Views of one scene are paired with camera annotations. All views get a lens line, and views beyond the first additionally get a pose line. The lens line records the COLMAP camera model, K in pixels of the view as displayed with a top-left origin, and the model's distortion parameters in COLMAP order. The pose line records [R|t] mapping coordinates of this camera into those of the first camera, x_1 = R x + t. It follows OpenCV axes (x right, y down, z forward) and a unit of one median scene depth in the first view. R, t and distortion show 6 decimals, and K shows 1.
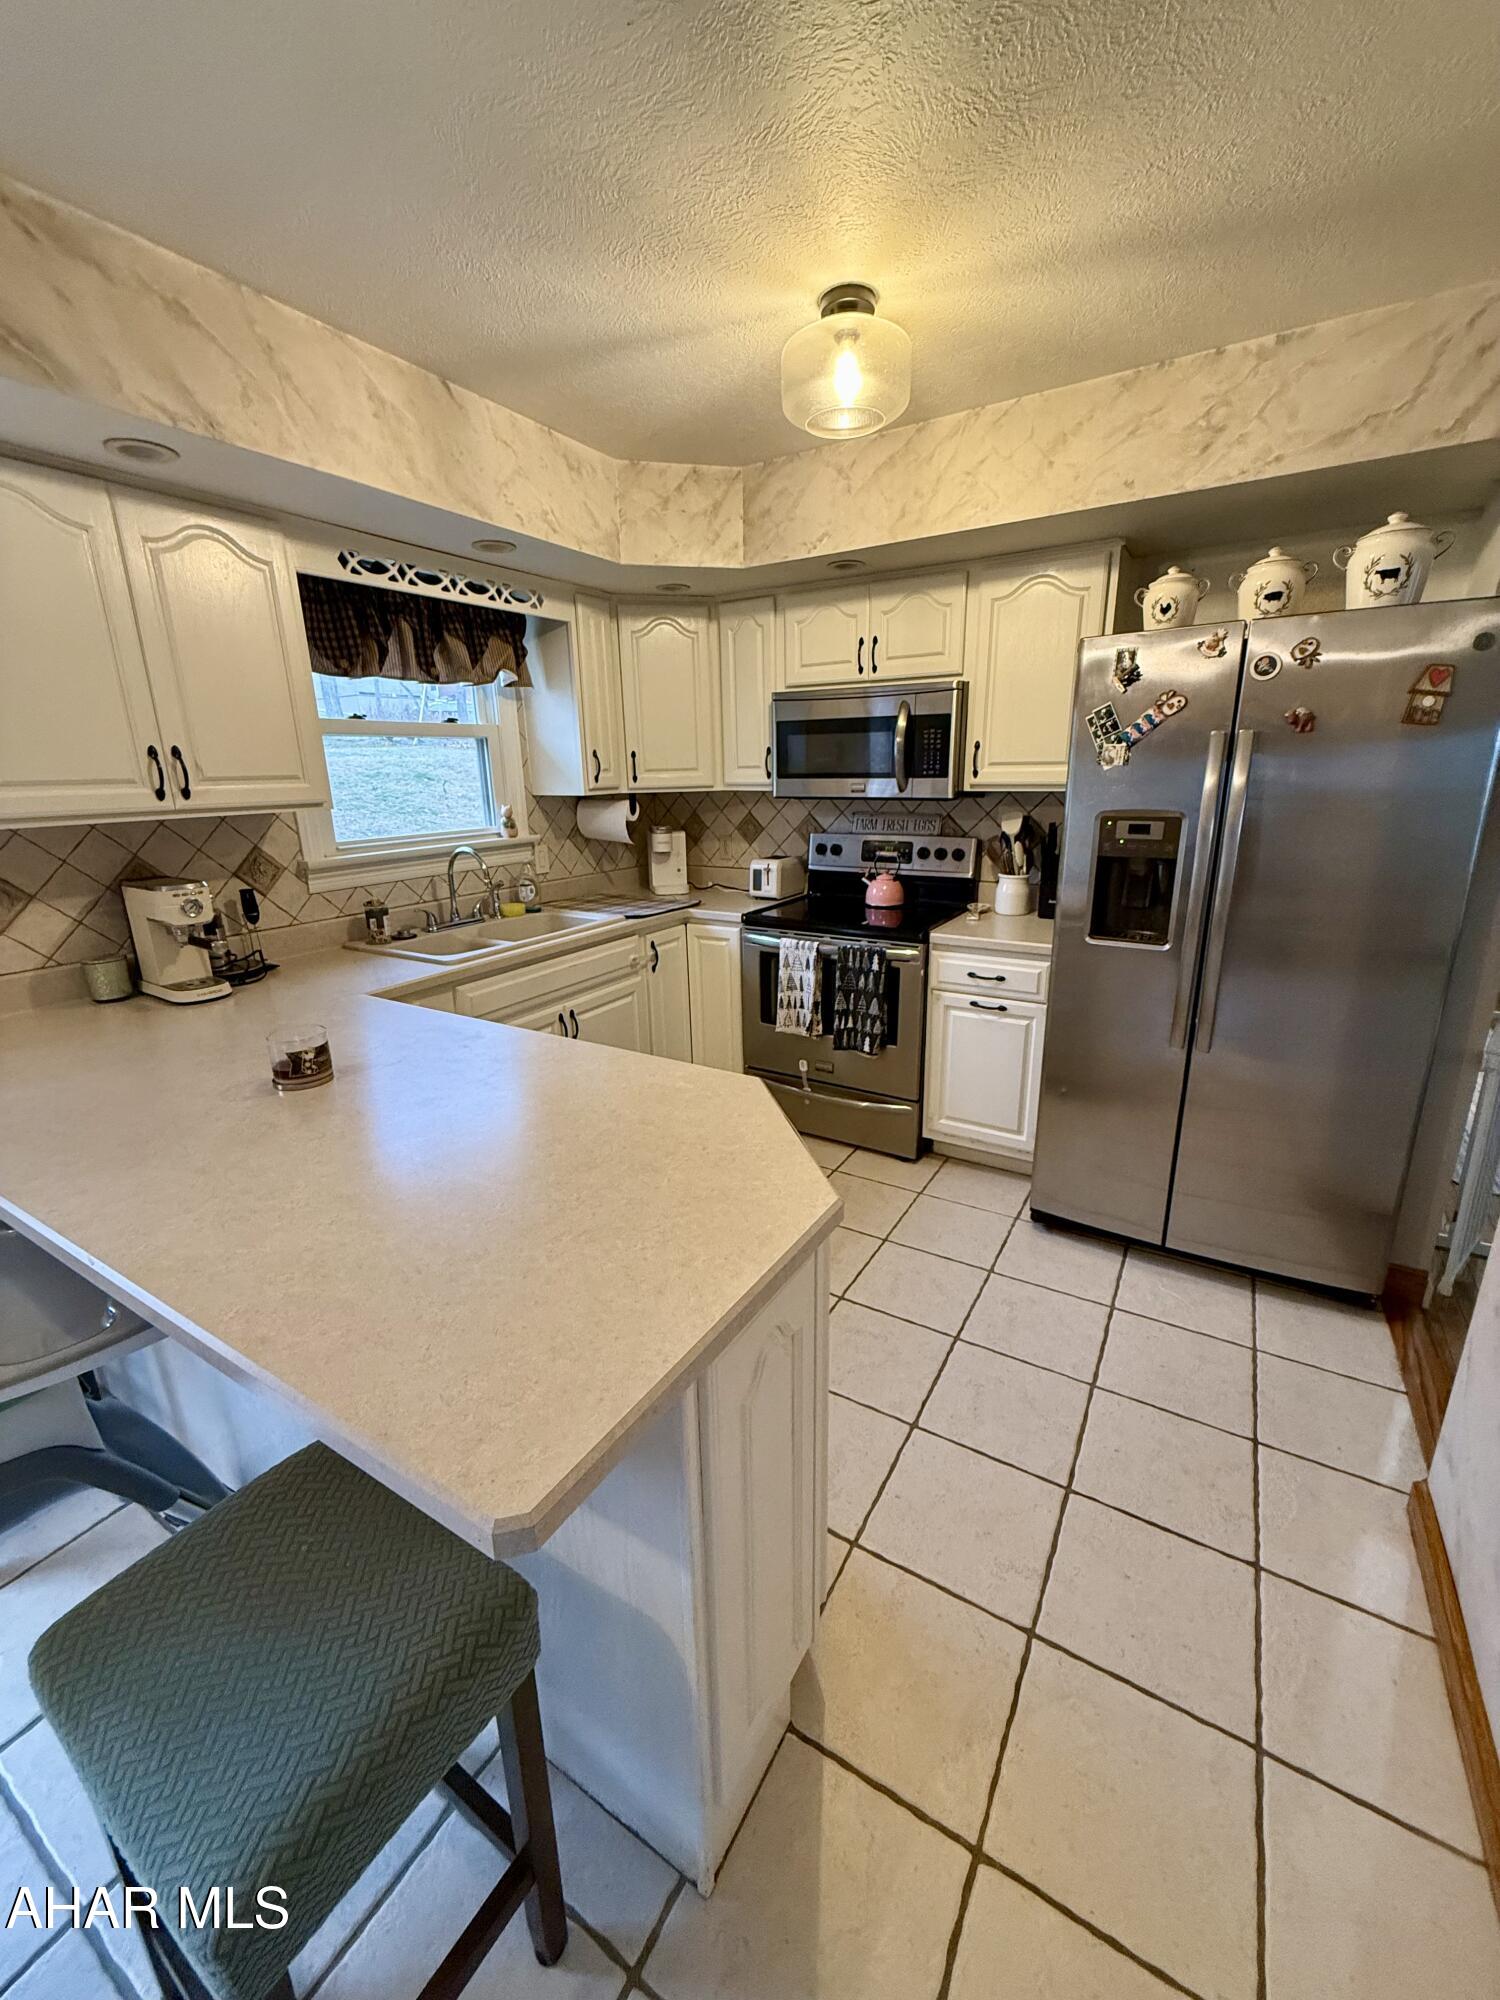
lens RADIAL K [[800.8, 0, 749.1], [0, 800.8, 991.7], [0, 0, 1]] dist [-0.000855, -0.000127]
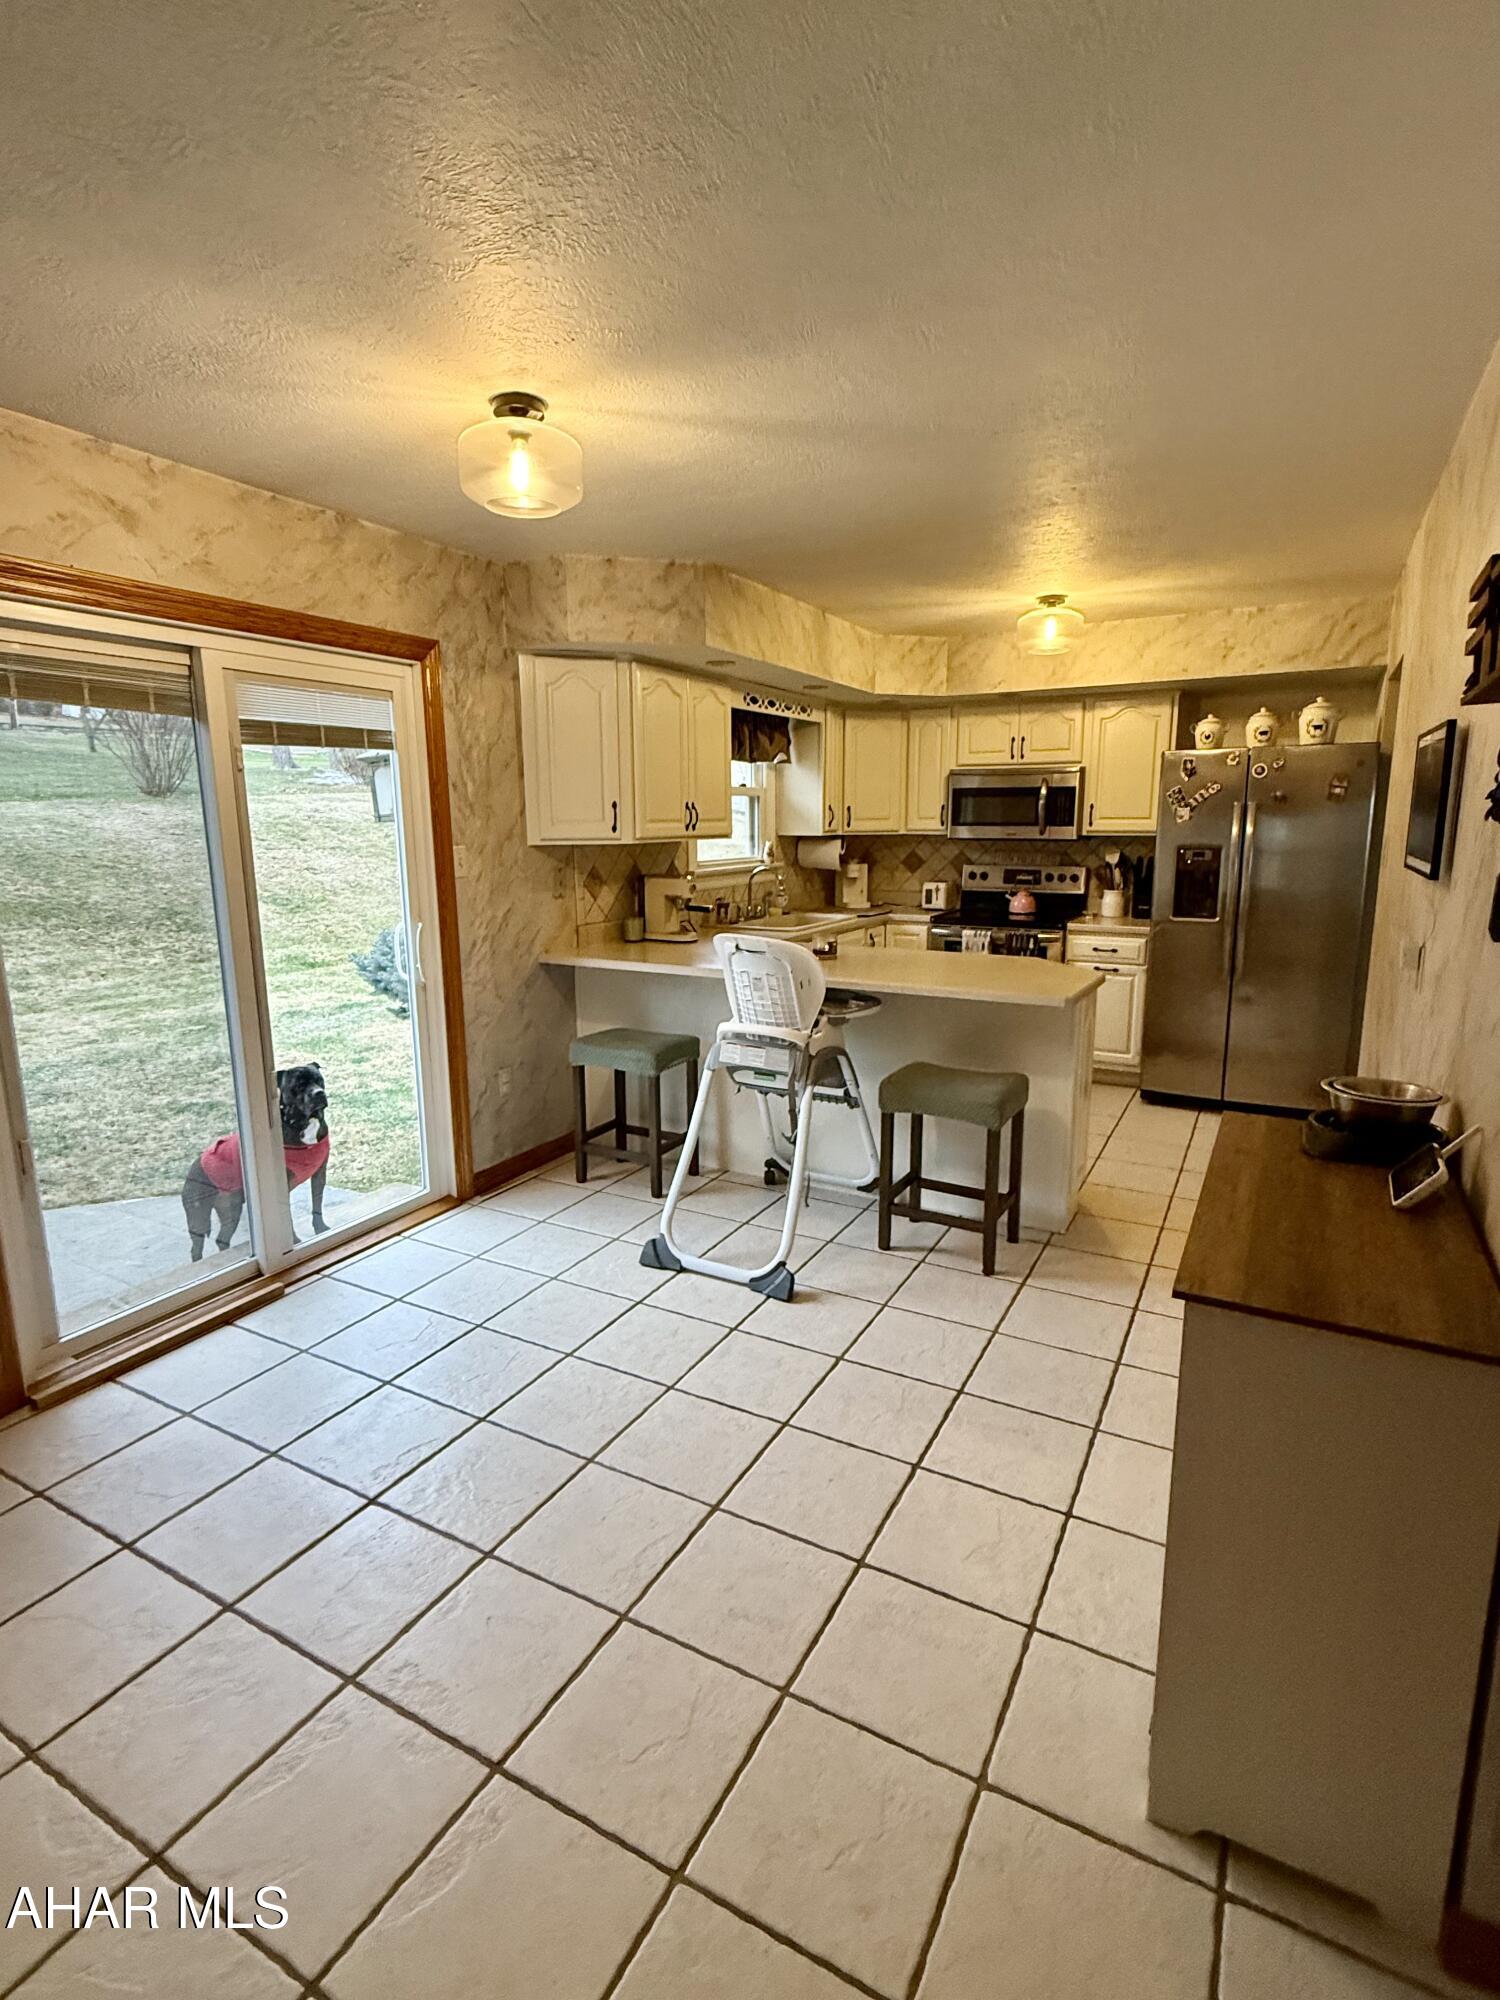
lens RADIAL K [[980.8, 0, 751.7], [0, 980.8, 991.9], [0, 0, 1]] dist [-0.004027, -0.000362]
pose [[0.999089, 0.006323, 0.042208, -0.448344], [-0.002055, 0.994944, -0.100411, 0.242046], [-0.042629, 0.100233, 0.994050, -0.823317]]
